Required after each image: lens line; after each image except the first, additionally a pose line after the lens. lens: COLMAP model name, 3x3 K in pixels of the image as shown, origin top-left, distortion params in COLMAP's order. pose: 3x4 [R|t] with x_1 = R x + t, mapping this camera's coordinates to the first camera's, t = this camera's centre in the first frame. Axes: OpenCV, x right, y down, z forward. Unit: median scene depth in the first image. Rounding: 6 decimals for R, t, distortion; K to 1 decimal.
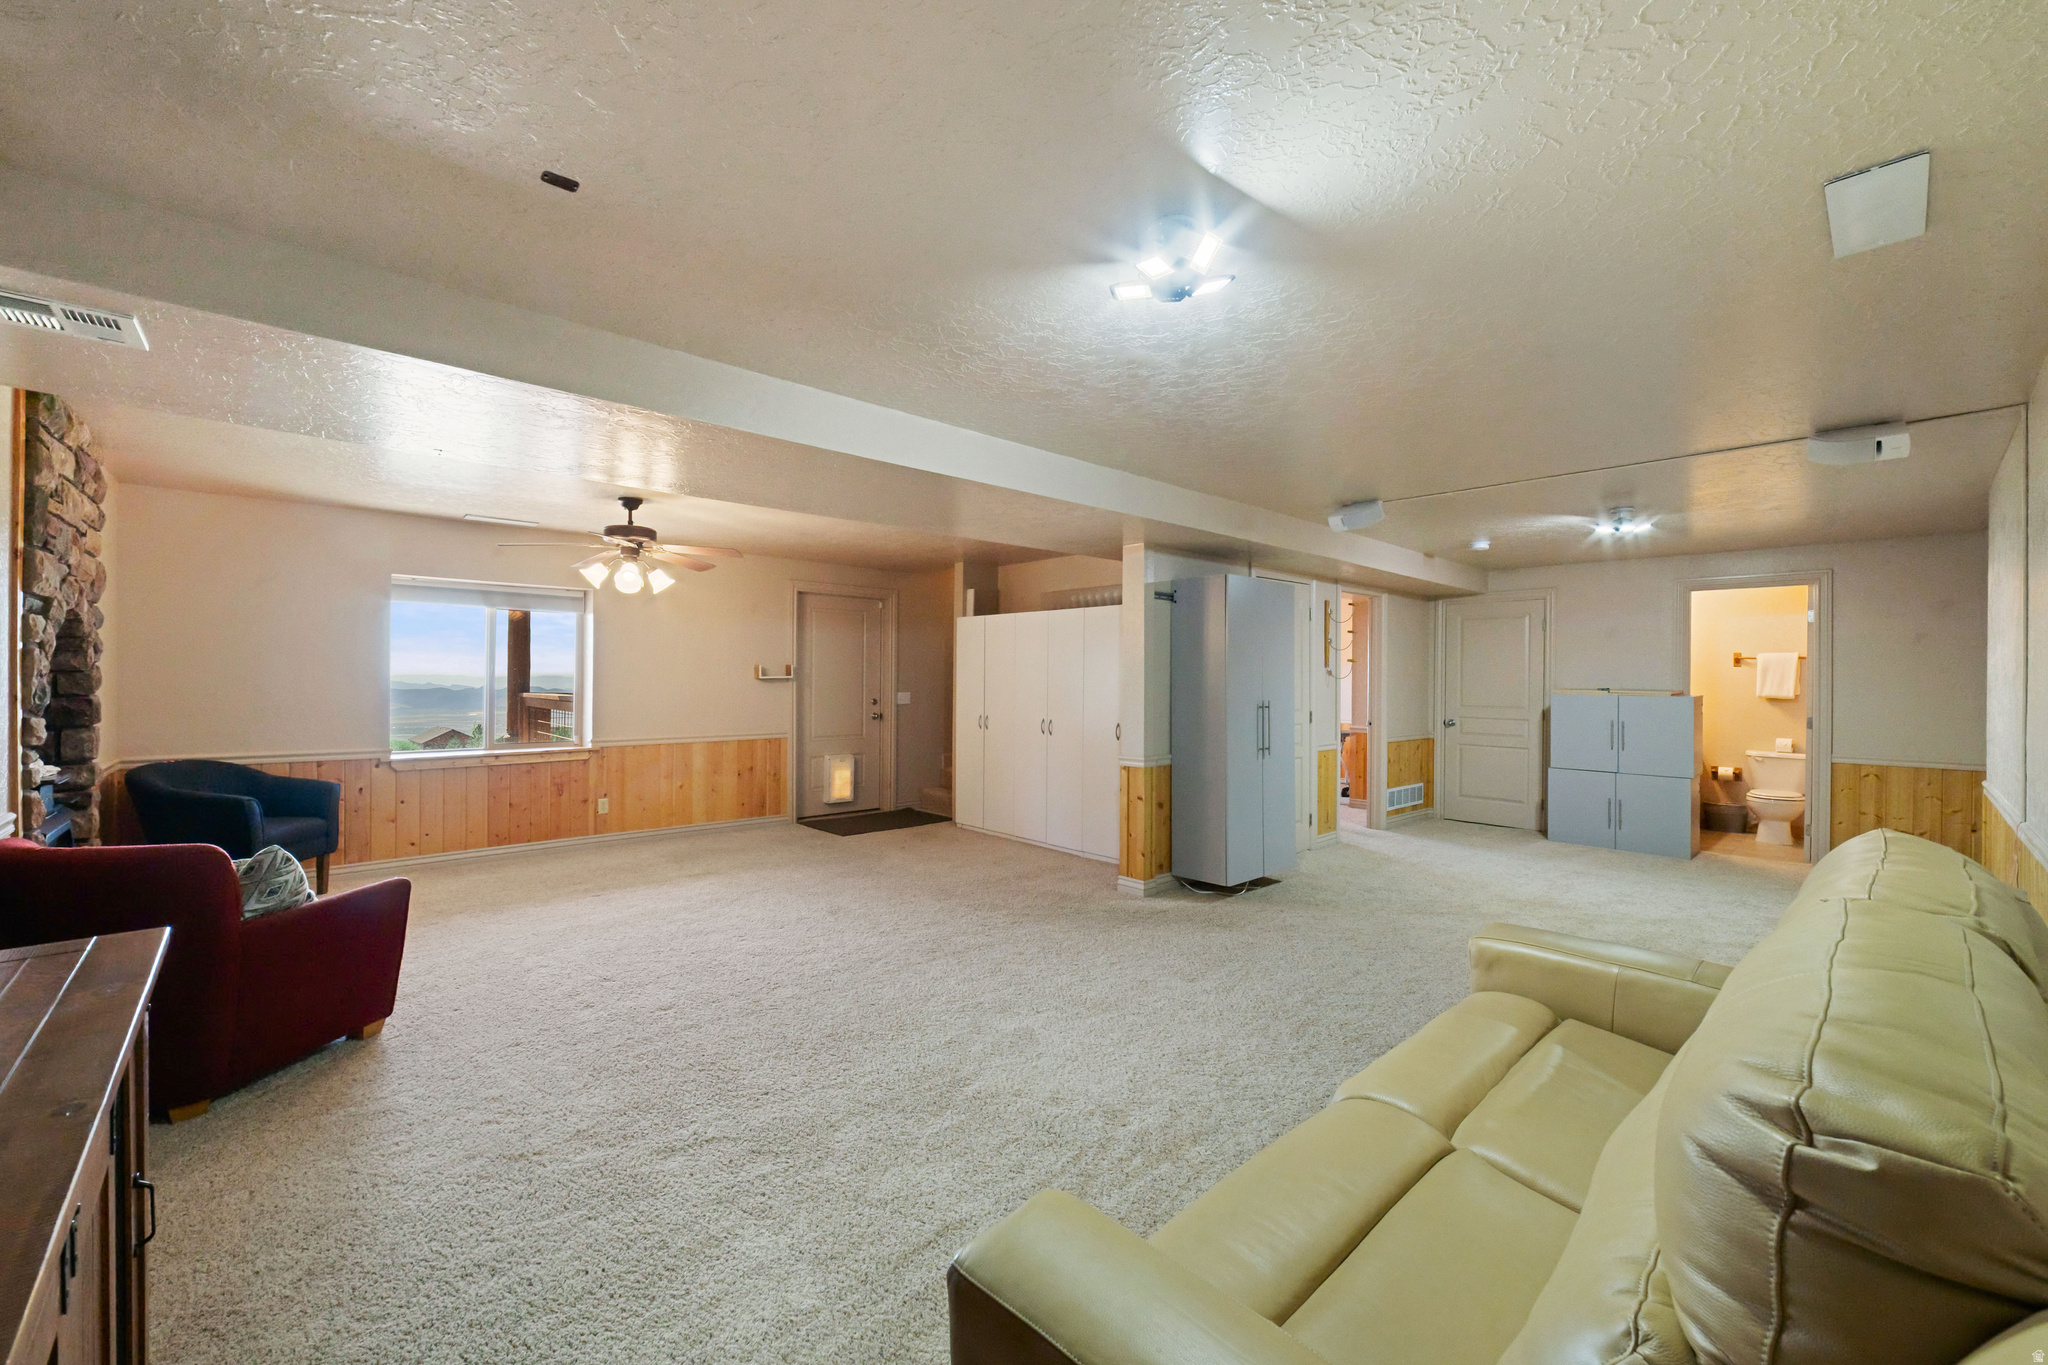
lens RADIAL K [[784.4, 0, 1031.7], [0, 784.4, 690.9], [0, 0, 1]] dist [-0.000413, 0.000131]
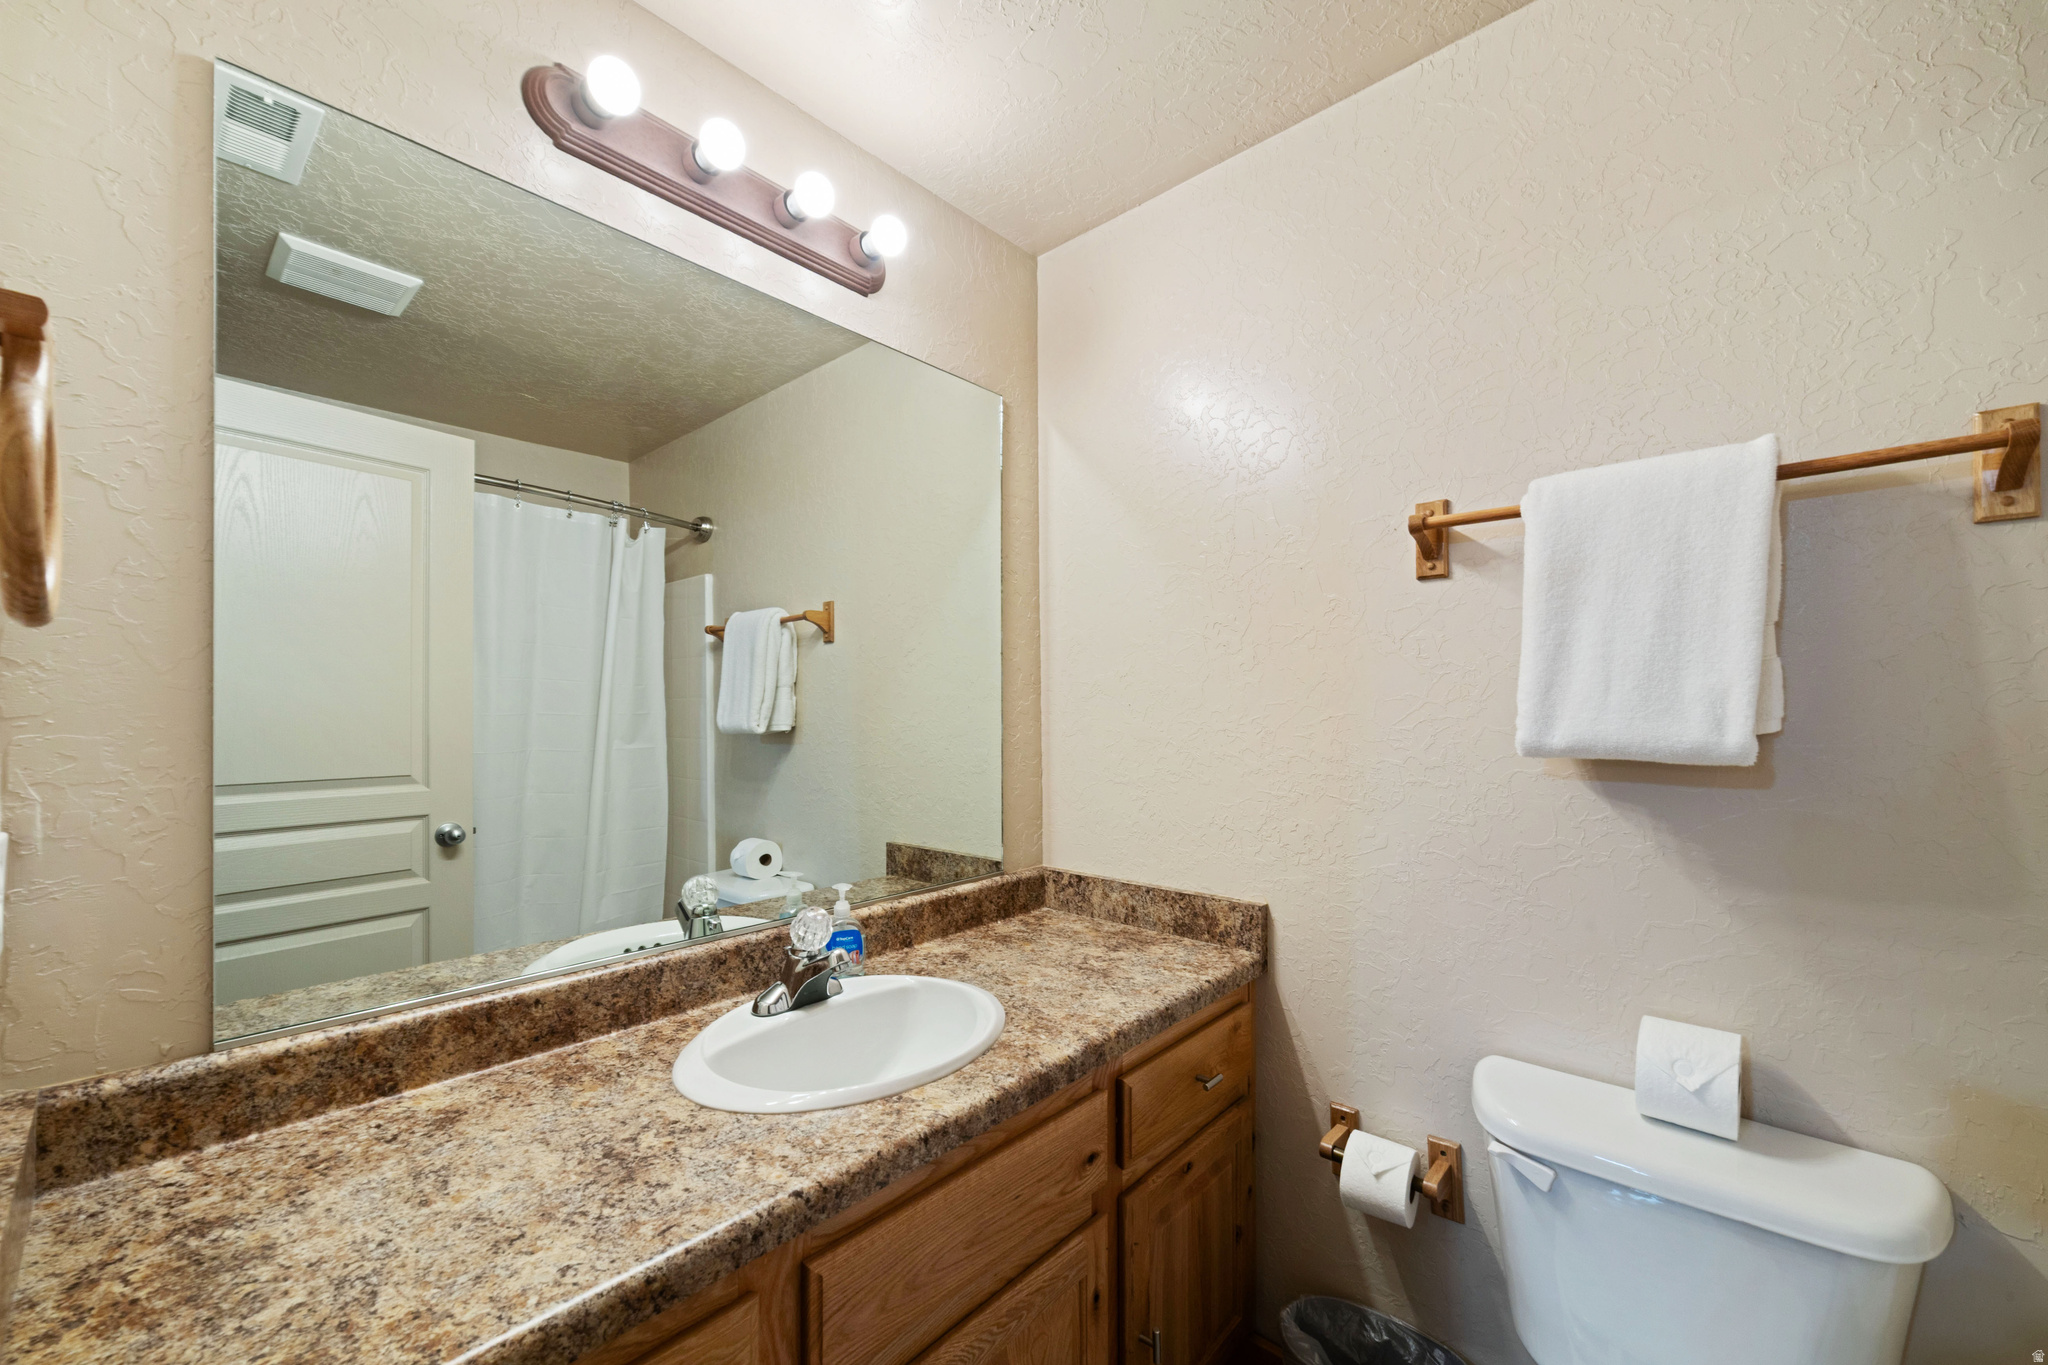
lens RADIAL K [[784.4, 0, 1031.7], [0, 784.4, 690.9], [0, 0, 1]] dist [-0.000413, 0.000131]
pose [[0.995987, 0.001298, 0.089491, 0.819839], [0.000959, 0.999683, -0.025172, 0.000274], [-0.089495, 0.025156, 0.995670, 0.859622]]
